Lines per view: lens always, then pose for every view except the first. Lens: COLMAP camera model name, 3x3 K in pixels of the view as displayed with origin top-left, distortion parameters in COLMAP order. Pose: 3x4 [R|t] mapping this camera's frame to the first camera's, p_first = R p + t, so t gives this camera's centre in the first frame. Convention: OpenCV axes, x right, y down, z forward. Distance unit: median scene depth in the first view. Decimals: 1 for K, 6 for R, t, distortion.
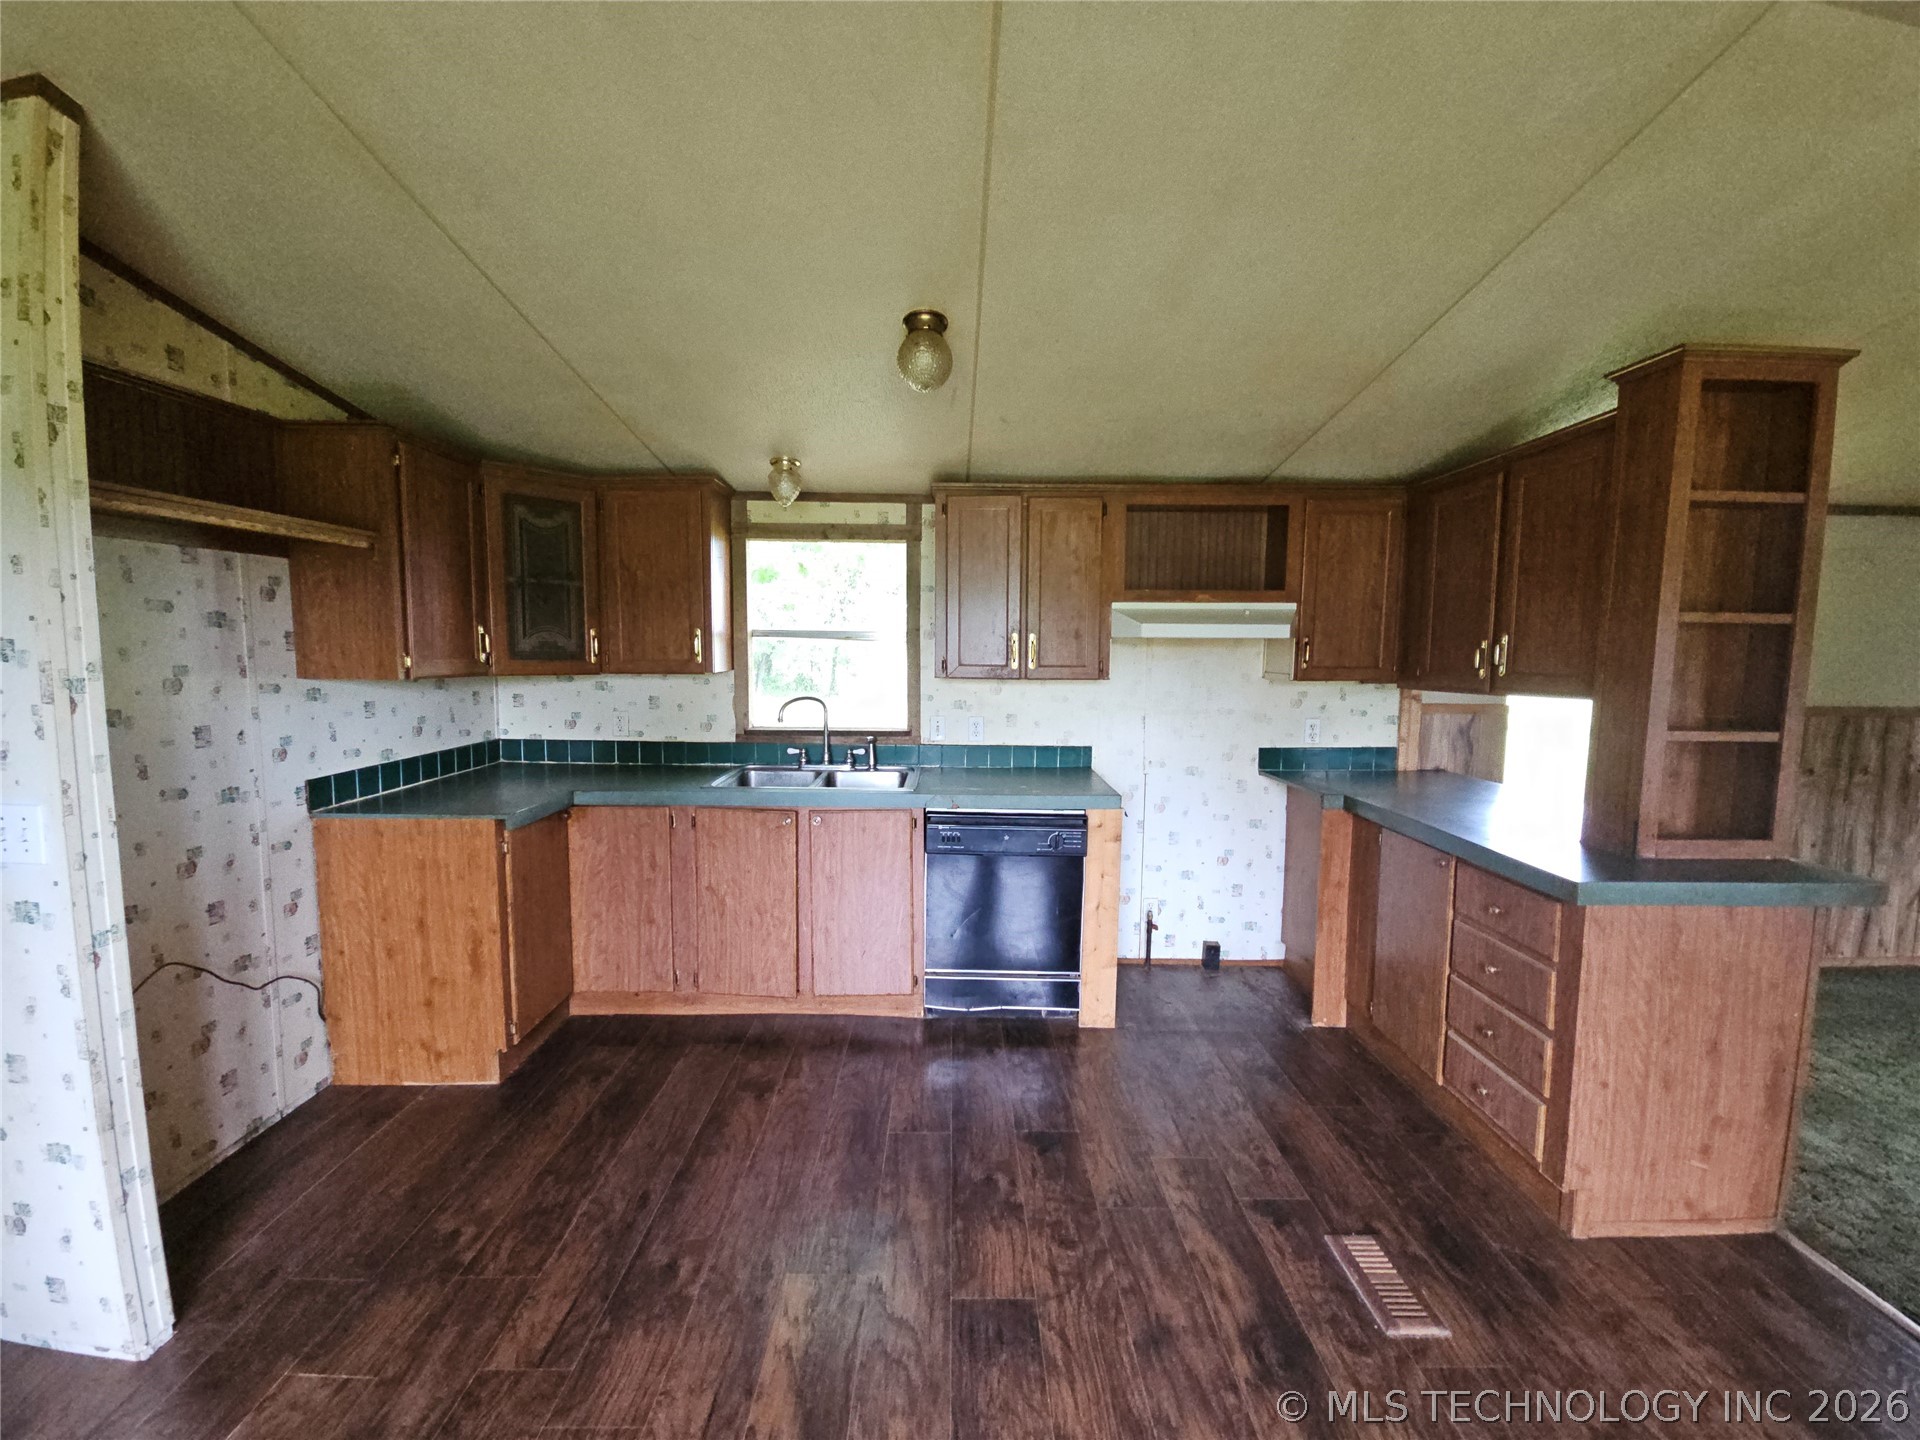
lens RADIAL K [[778.0, 0, 962.9], [0, 778.0, 712.6], [0, 0, 1]] dist [0.007071, -0.007201]
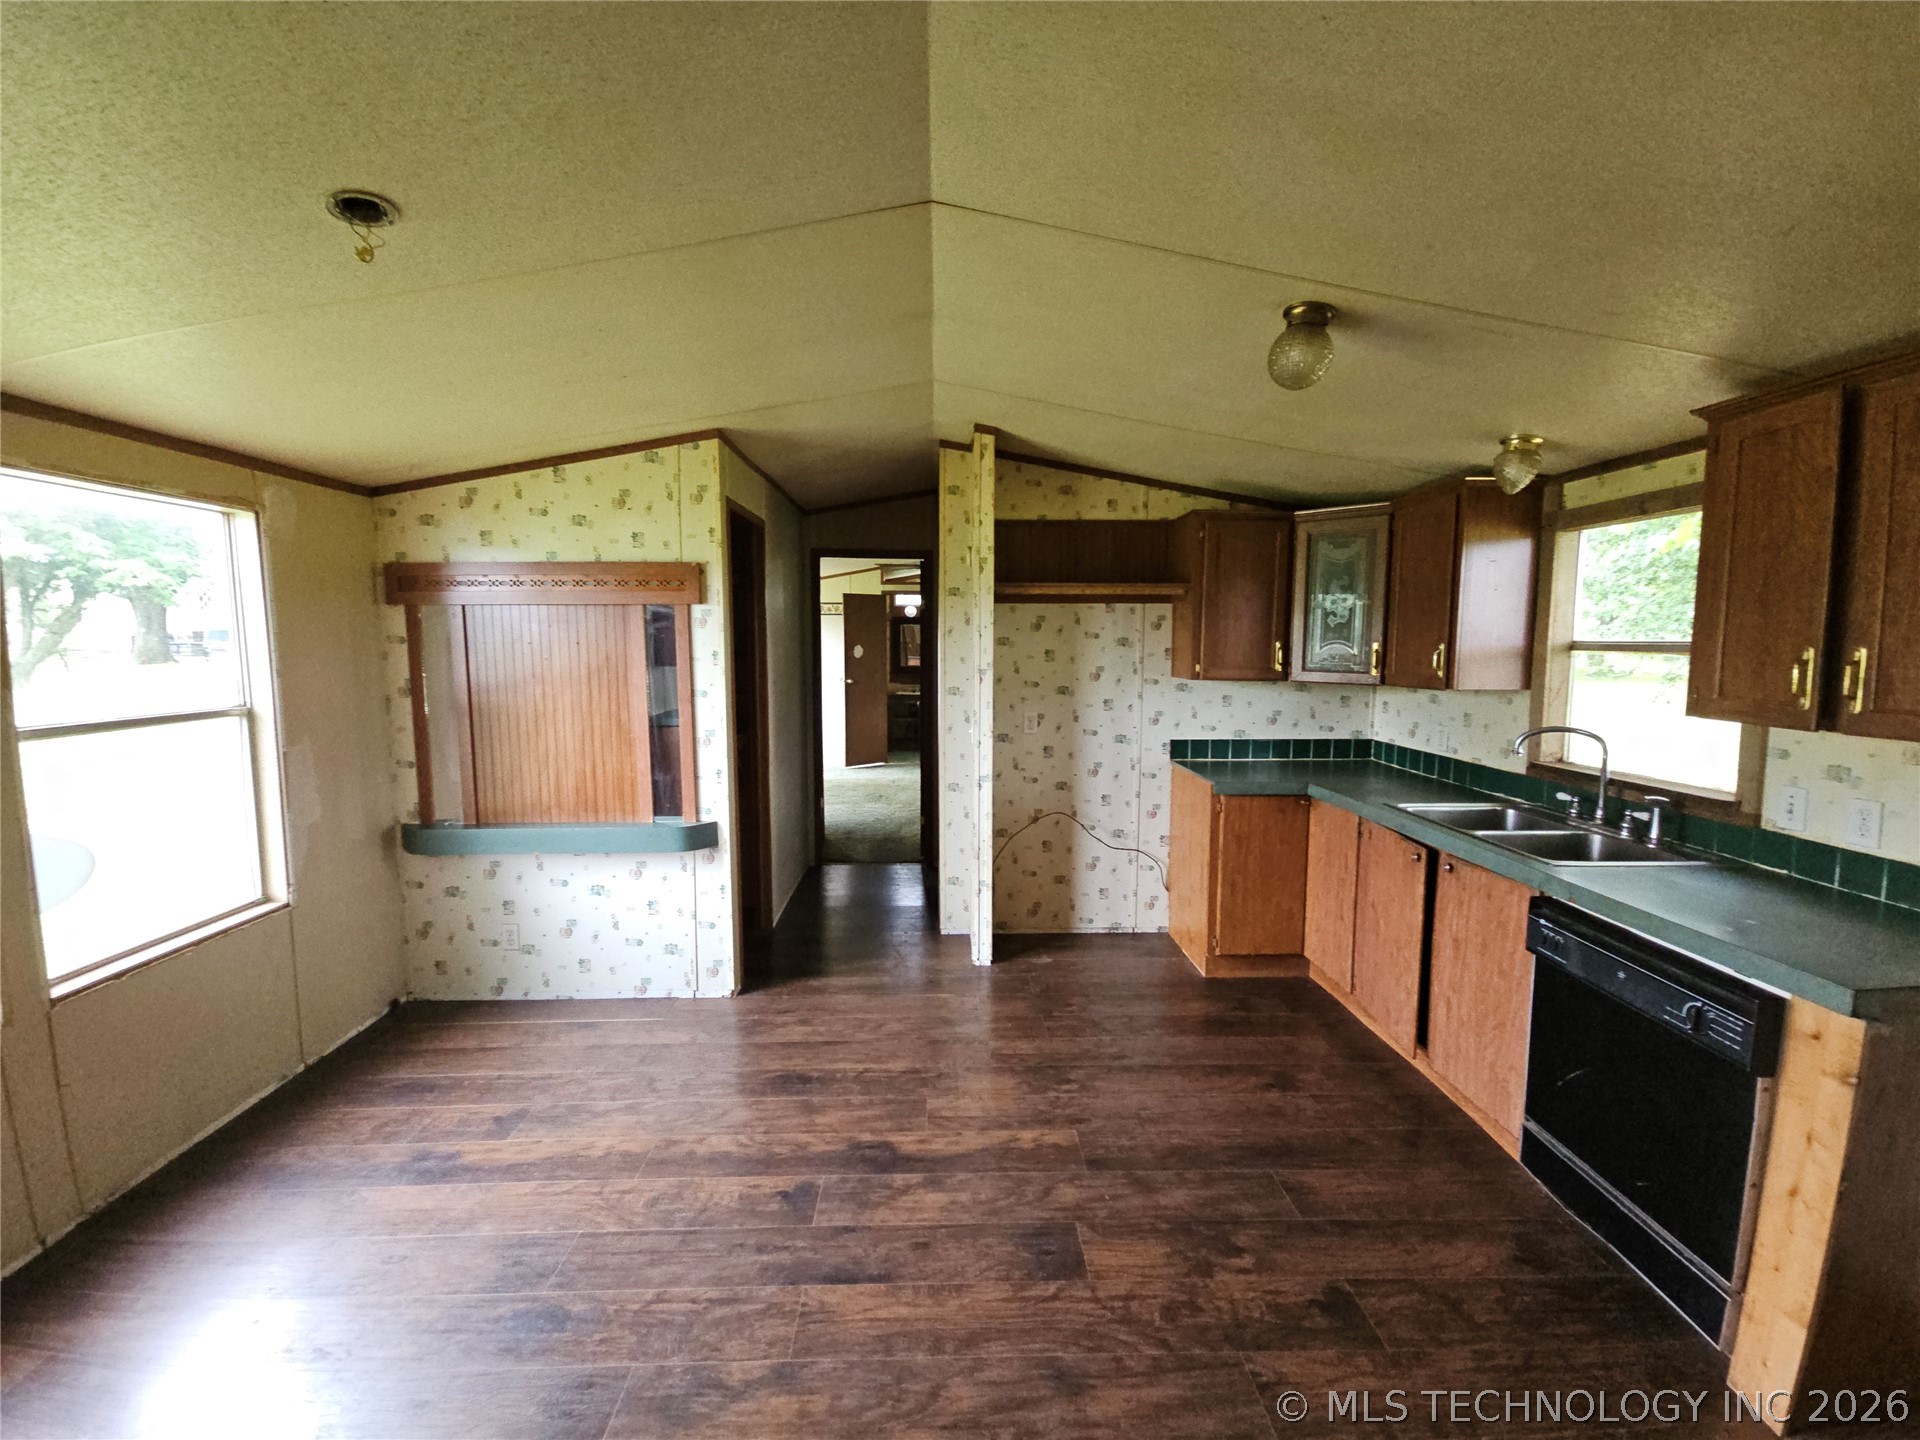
lens RADIAL K [[778.0, 0, 948.4], [0, 778.0, 716.0], [0, 0, 1]] dist [0.007071, -0.007201]
pose [[0.006381, 0.084614, -0.996393, 0.635680], [-0.093063, 0.992140, 0.083656, -0.045154], [0.995640, 0.092194, 0.014205, 0.426462]]
